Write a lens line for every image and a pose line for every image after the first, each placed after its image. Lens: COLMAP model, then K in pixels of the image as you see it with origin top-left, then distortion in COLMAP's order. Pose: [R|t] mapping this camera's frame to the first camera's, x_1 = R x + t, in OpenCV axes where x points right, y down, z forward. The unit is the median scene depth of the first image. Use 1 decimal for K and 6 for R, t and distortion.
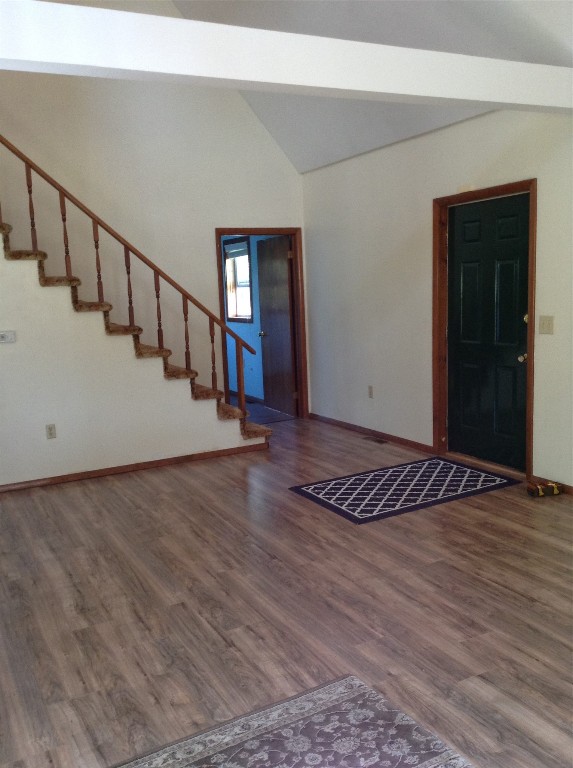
lens RADIAL K [[692.6, 0, 286.4], [0, 692.6, 382.1], [0, 0, 1]] dist [0.118813, 0.002011]
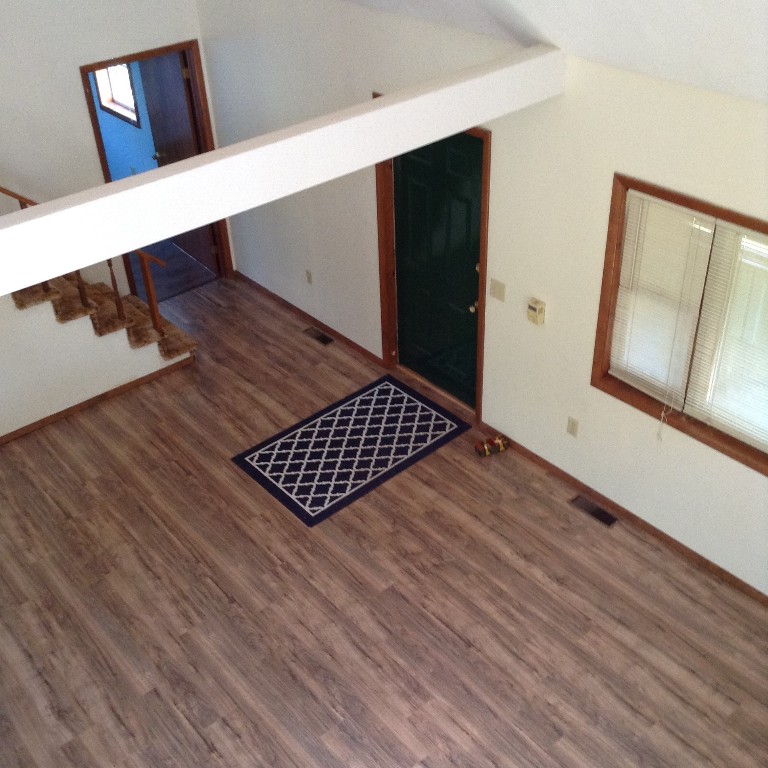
lens RADIAL K [[927.0, 0, 382.9], [0, 927.0, 384.6], [0, 0, 1]] dist [0.048381, 0.000000]
pose [[0.977771, -0.117414, 0.173719, -0.001872], [0.029857, 0.898030, 0.438920, -0.619868], [-0.207540, -0.423976, 0.881573, -0.107800]]
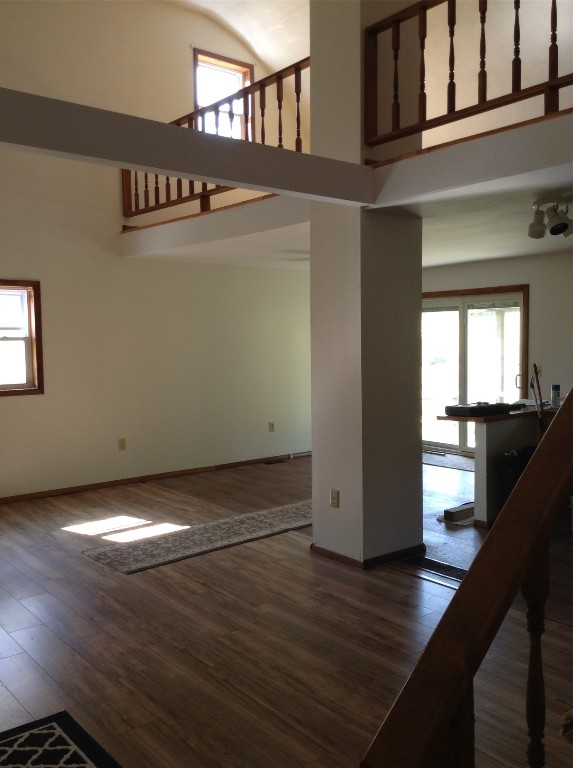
lens RADIAL K [[715.9, 0, 288.8], [0, 715.9, 383.1], [0, 0, 1]] dist [-0.001770, 0.000000]
pose [[-0.980639, 0.064883, -0.184761, -0.002744], [0.025127, 0.977406, 0.209874, -0.274386], [0.194204, 0.201168, -0.960113, 1.840098]]
